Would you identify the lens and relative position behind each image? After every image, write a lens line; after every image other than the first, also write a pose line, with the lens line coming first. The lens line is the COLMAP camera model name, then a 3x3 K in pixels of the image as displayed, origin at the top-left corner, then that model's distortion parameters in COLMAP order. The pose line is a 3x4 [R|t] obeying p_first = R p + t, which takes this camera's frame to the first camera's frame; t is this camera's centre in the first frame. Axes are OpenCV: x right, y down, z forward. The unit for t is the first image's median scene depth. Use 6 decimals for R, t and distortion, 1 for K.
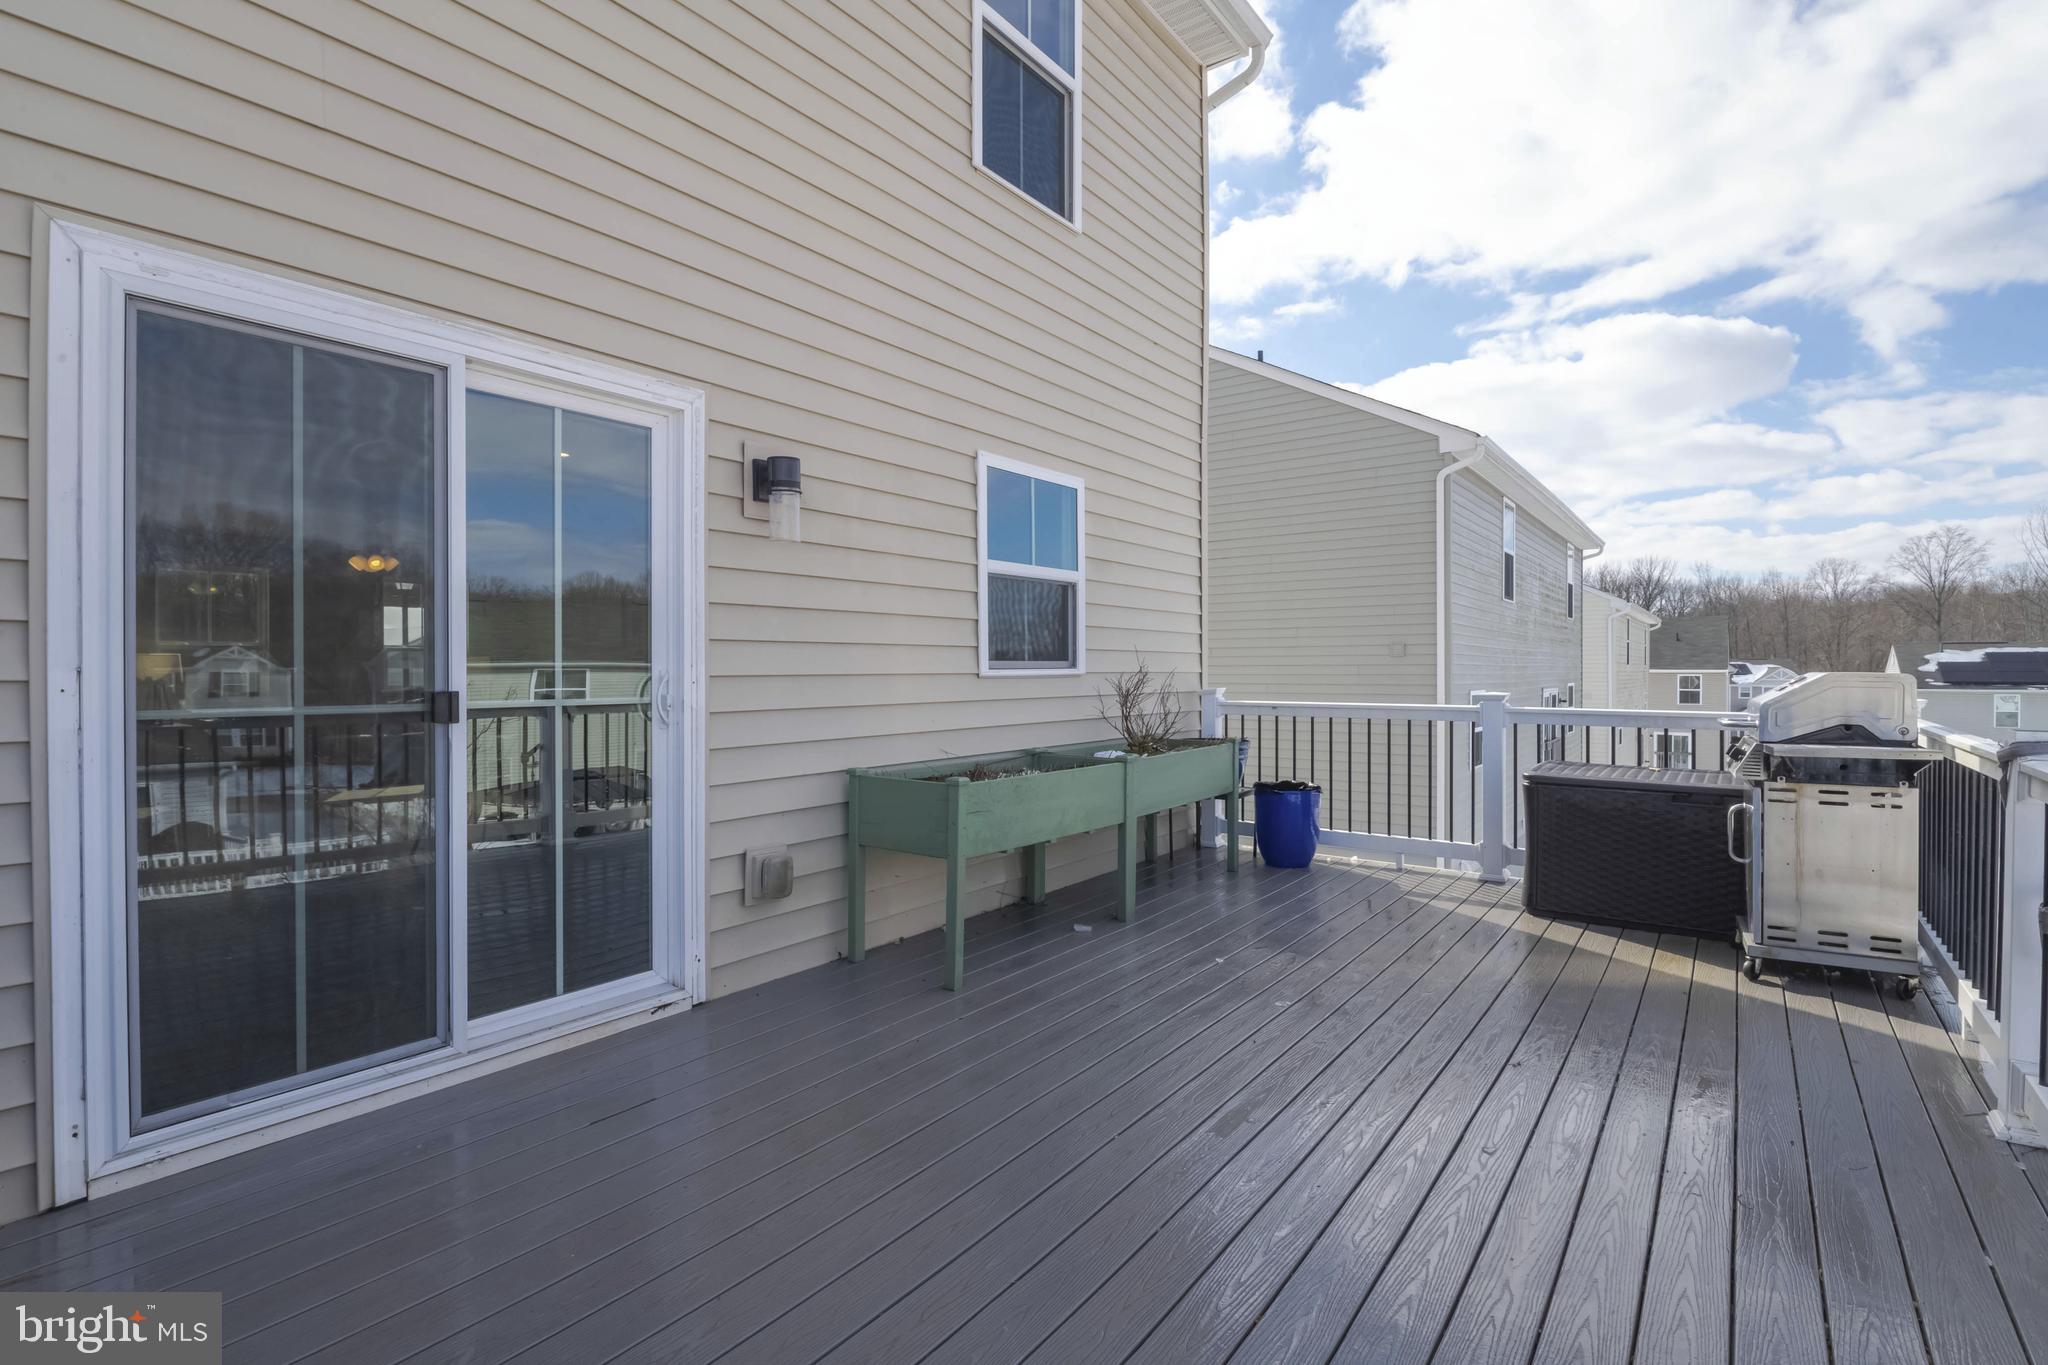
lens RADIAL K [[981.1, 0, 1021.0], [0, 981.1, 677.9], [0, 0, 1]] dist [-0.030502, -0.000242]
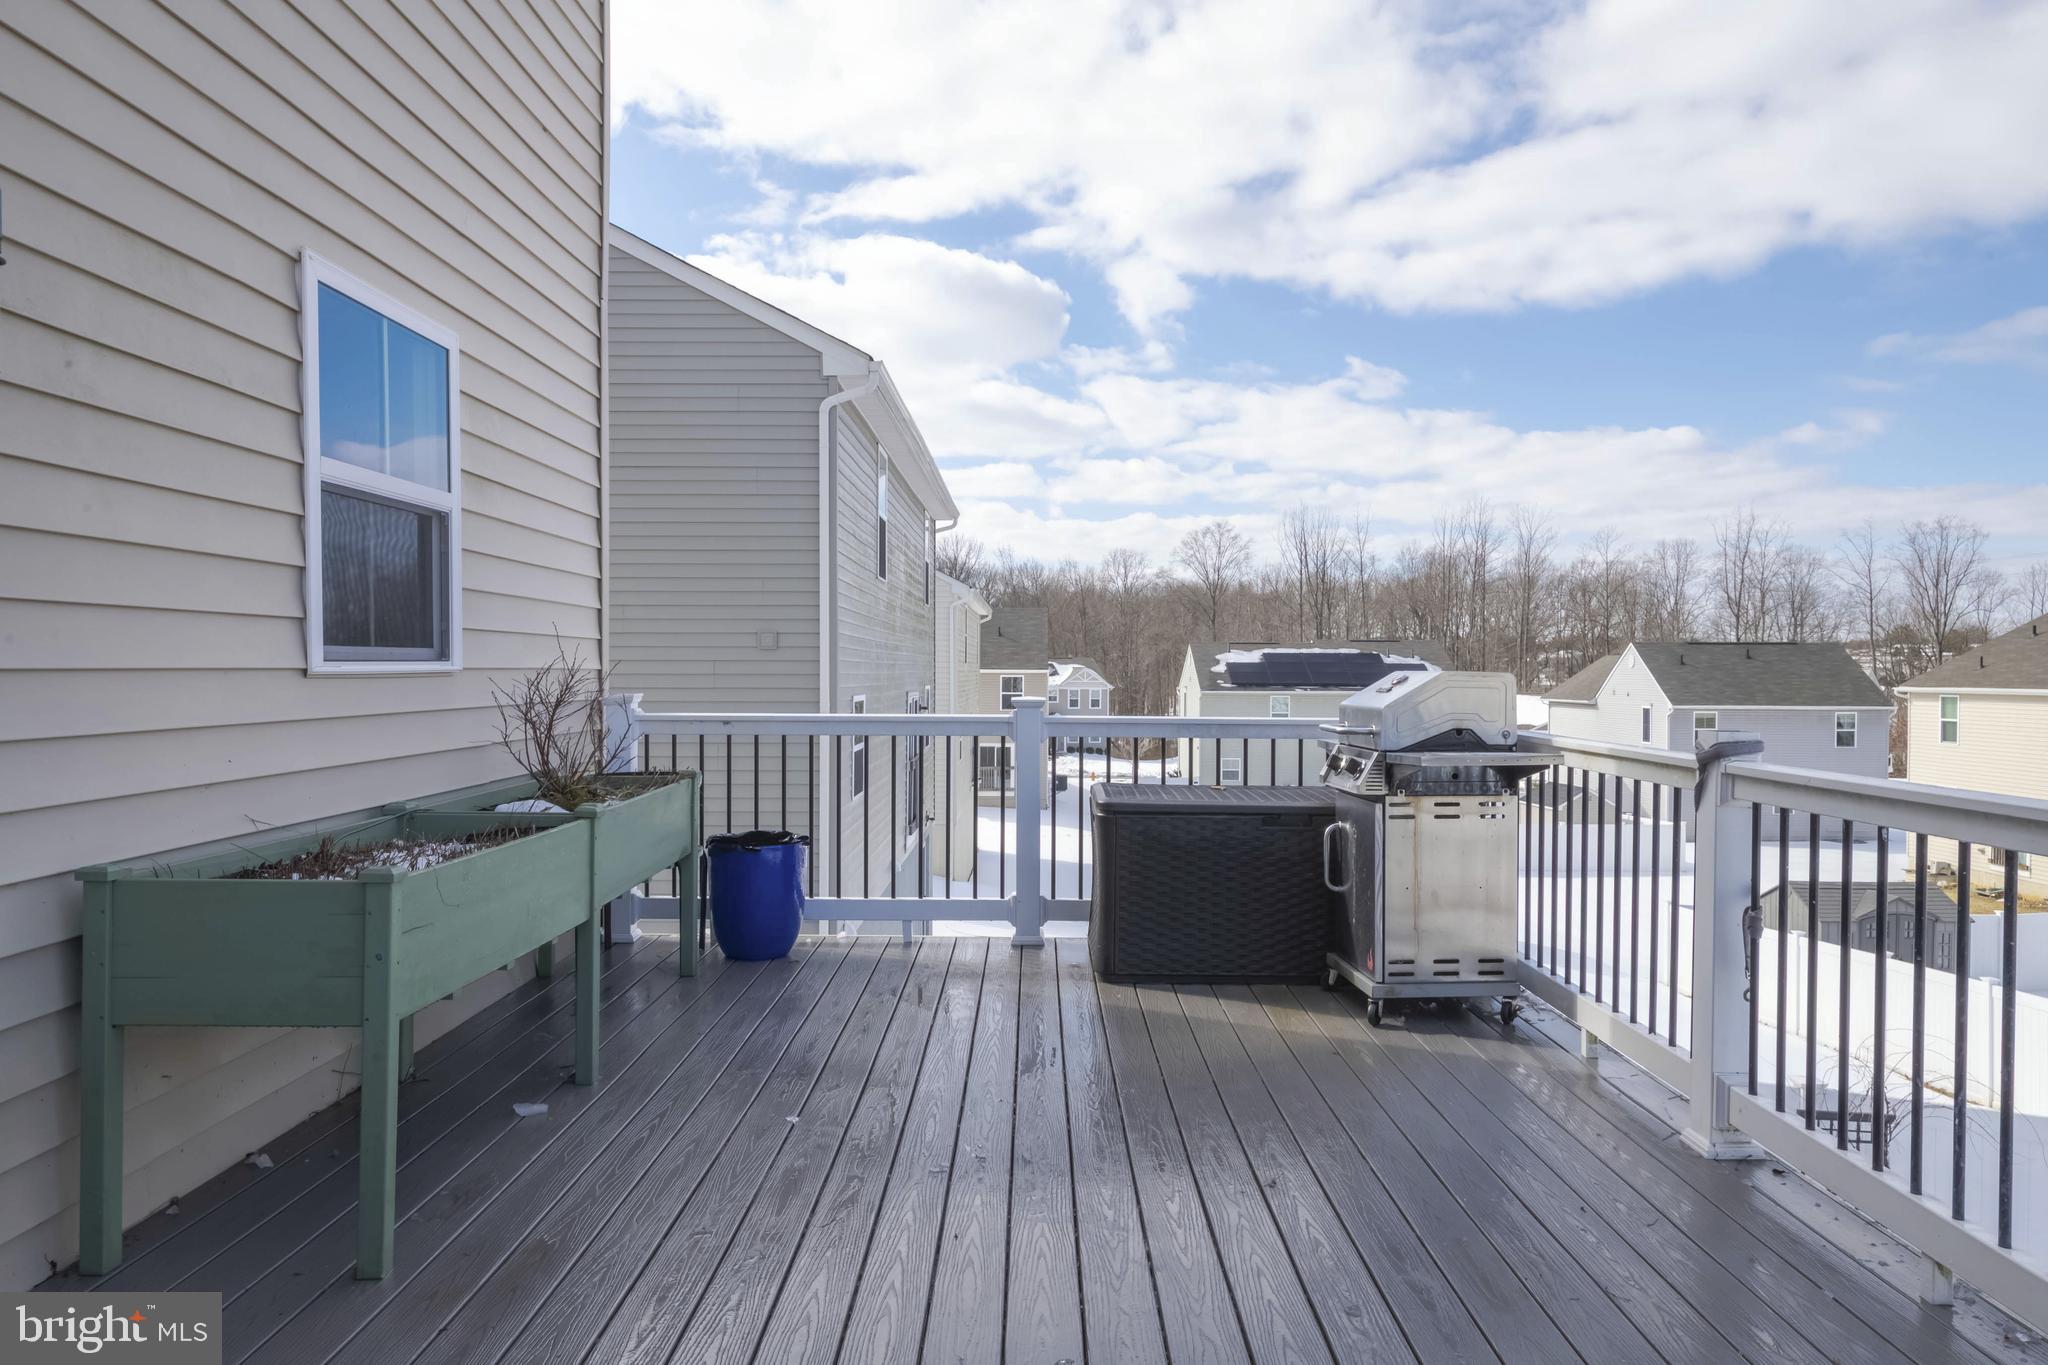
lens RADIAL K [[1373.9, 0, 1024.6], [0, 1373.9, 706.2], [0, 0, 1]] dist [0.020352, -0.002181]
pose [[0.793696, -0.012275, 0.608191, -0.157887], [0.000792, 0.999816, 0.019145, 0.001252], [-0.608314, -0.014714, 0.793560, 0.136059]]
